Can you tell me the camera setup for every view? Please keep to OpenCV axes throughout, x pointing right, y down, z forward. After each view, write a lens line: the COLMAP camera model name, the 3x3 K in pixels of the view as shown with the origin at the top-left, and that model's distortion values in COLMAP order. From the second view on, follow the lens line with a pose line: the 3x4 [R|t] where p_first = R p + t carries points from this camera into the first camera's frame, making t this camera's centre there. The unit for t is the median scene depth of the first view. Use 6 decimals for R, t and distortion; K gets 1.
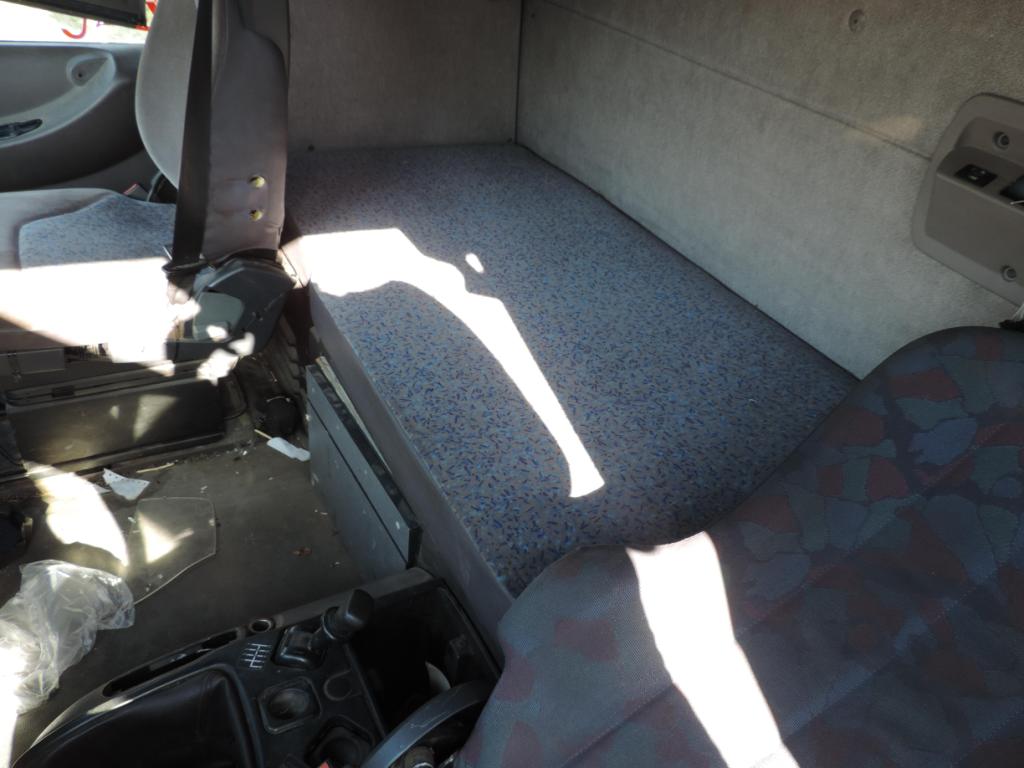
lens RADIAL K [[724.4, 0, 510.6], [0, 724.4, 388.0], [0, 0, 1]] dist [-0.024821, 0.004463]
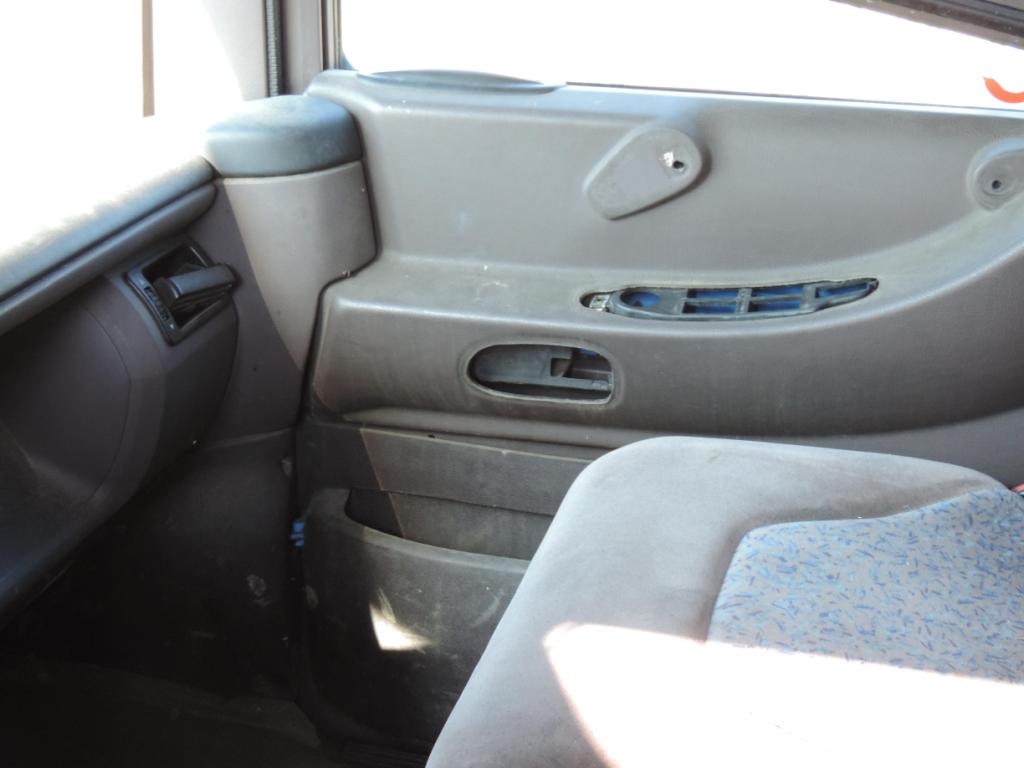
lens RADIAL K [[1763.7, 0, 513.4], [0, 1763.7, 390.0], [0, 0, 1]] dist [-0.131654, 0.000000]
pose [[0.716632, 0.121601, -0.686769, -0.136589], [-0.333670, 0.924460, -0.184492, -0.077810], [0.612456, 0.361367, 0.703073, 0.232540]]
